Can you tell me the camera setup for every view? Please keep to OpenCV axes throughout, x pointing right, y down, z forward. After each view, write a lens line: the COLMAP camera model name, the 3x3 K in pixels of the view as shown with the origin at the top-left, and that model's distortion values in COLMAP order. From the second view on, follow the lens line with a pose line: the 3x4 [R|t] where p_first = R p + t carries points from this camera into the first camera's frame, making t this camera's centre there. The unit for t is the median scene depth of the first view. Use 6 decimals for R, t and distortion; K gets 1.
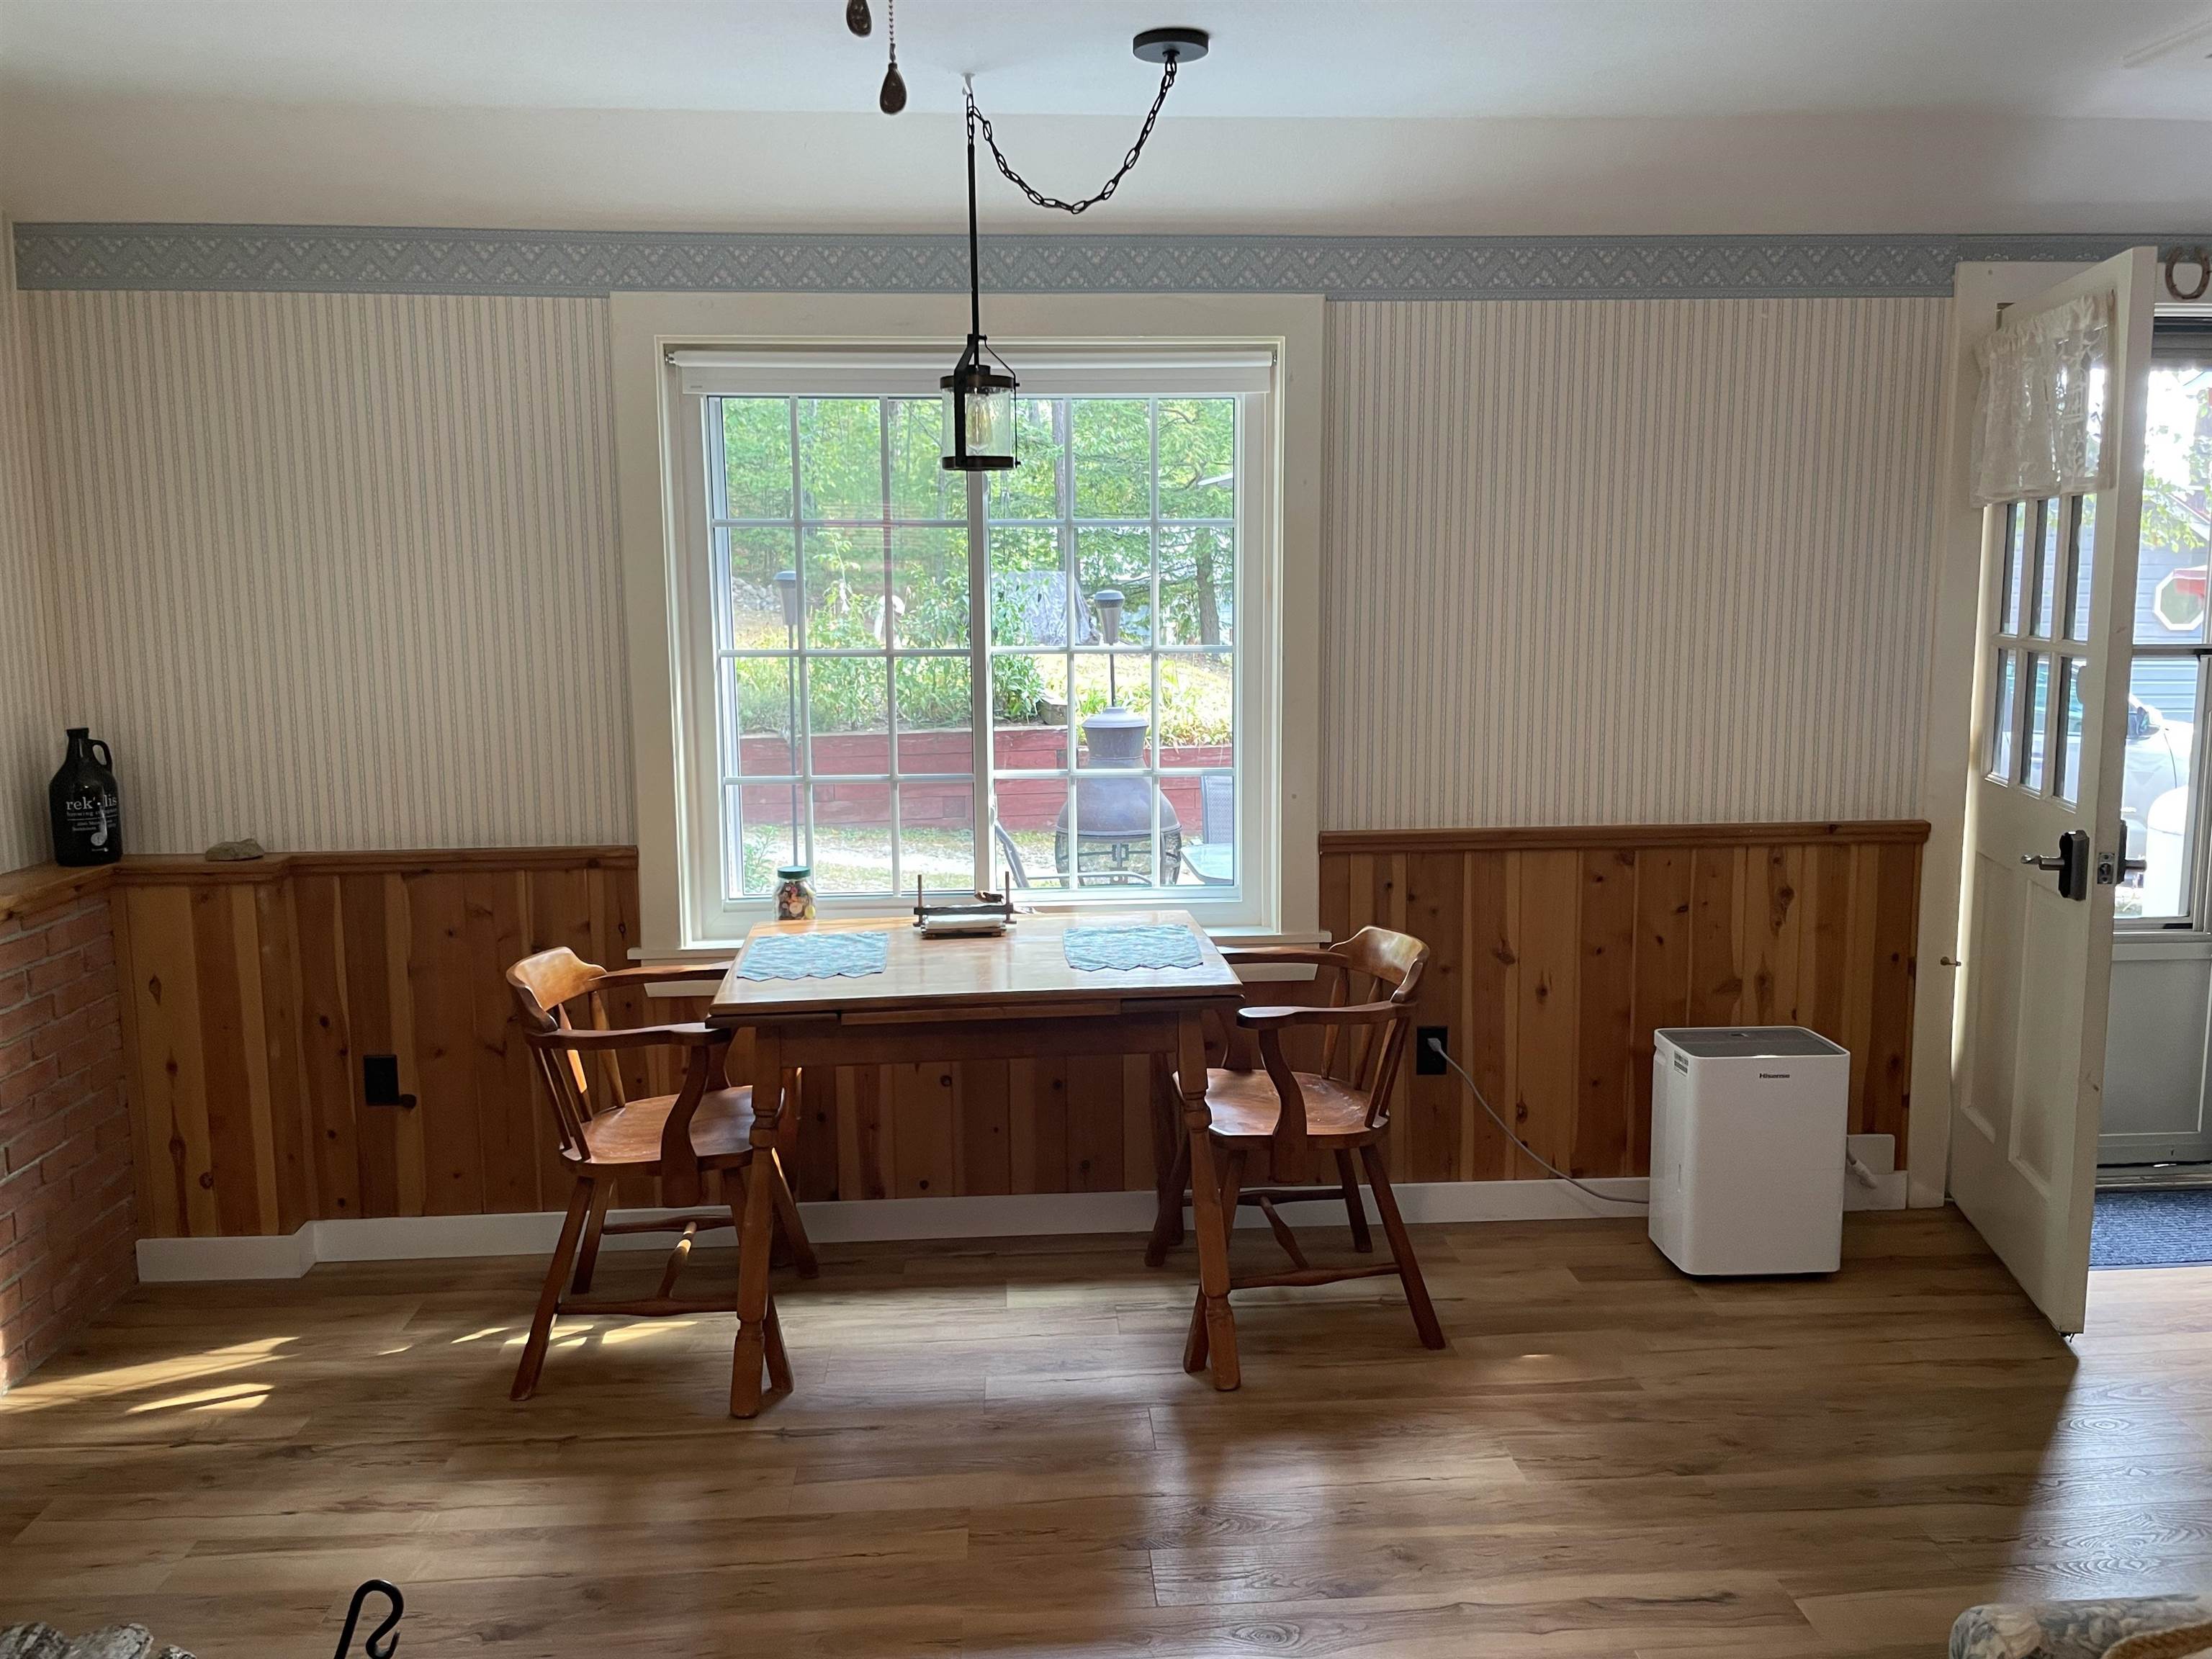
lens RADIAL K [[1687.3, 0, 1124.2], [0, 1687.3, 793.2], [0, 0, 1]] dist [0.087918, -0.123592]
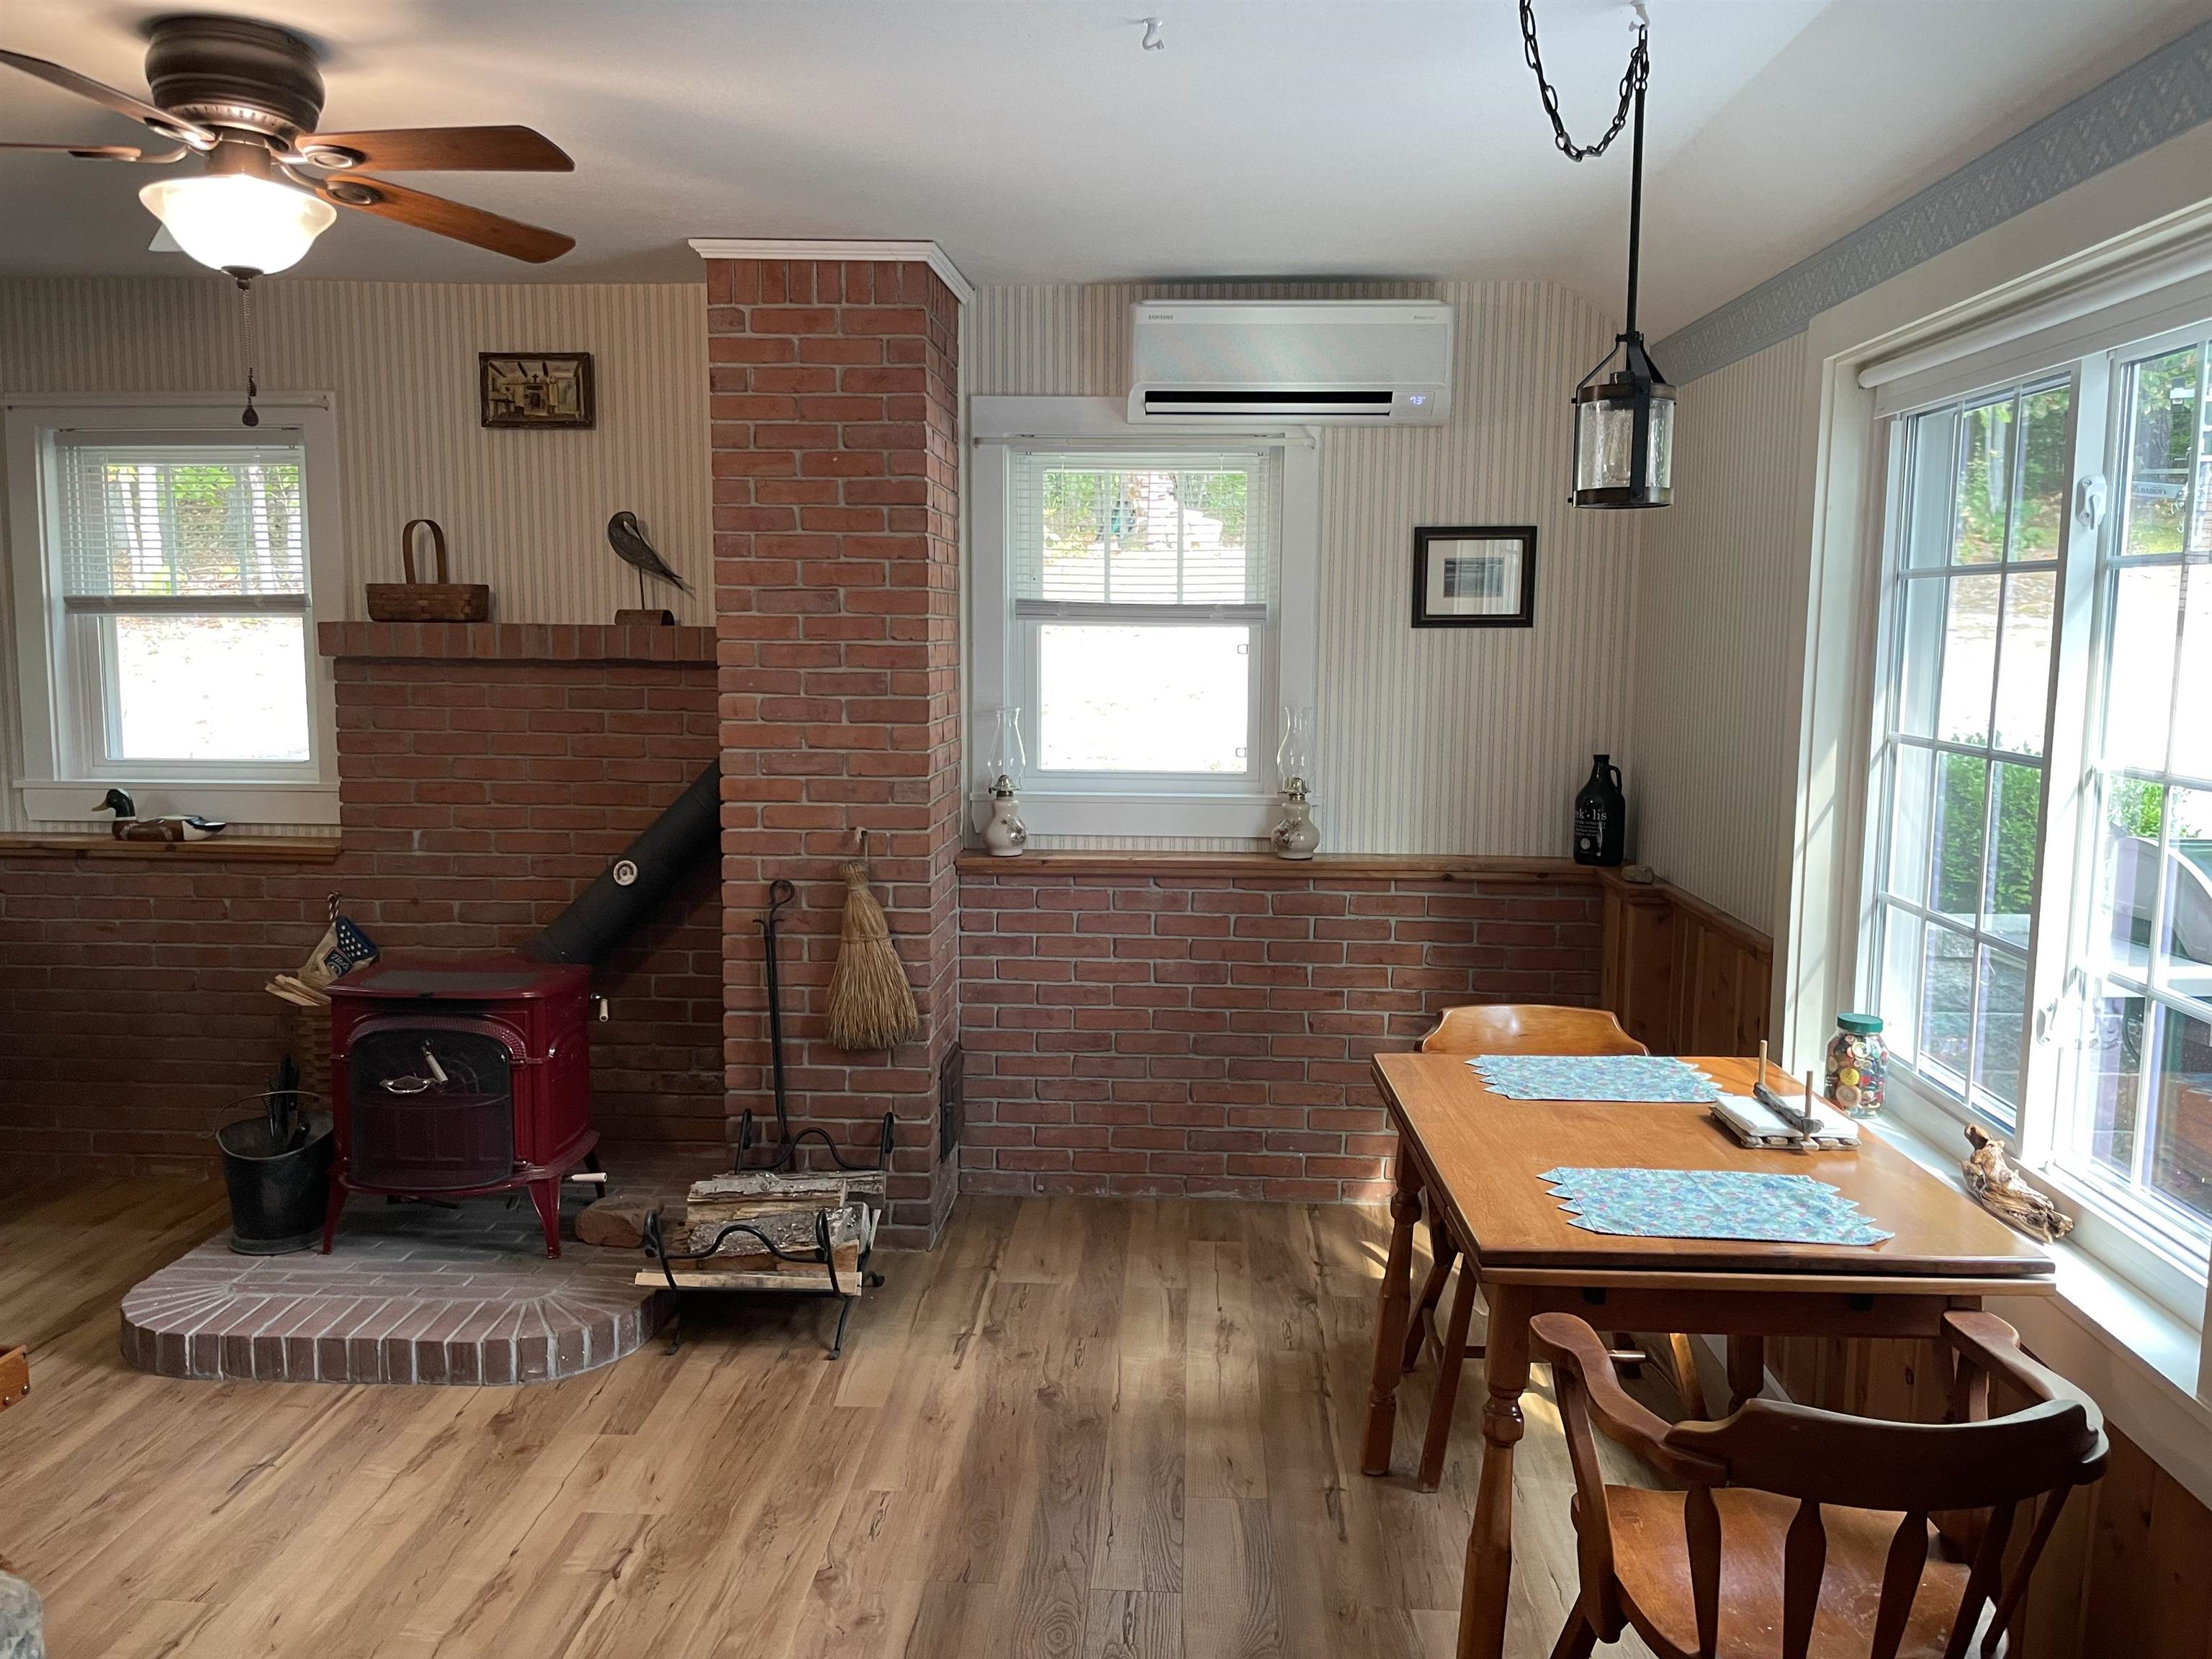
lens RADIAL K [[1687.3, 0, 1113.0], [0, 1687.3, 818.4], [0, 0, 1]] dist [0.087918, -0.123592]
pose [[-0.115654, 0.122388, -0.985721, 0.605244], [-0.131710, 0.981727, 0.137346, -0.107368], [0.984518, 0.145714, -0.097421, 0.725475]]
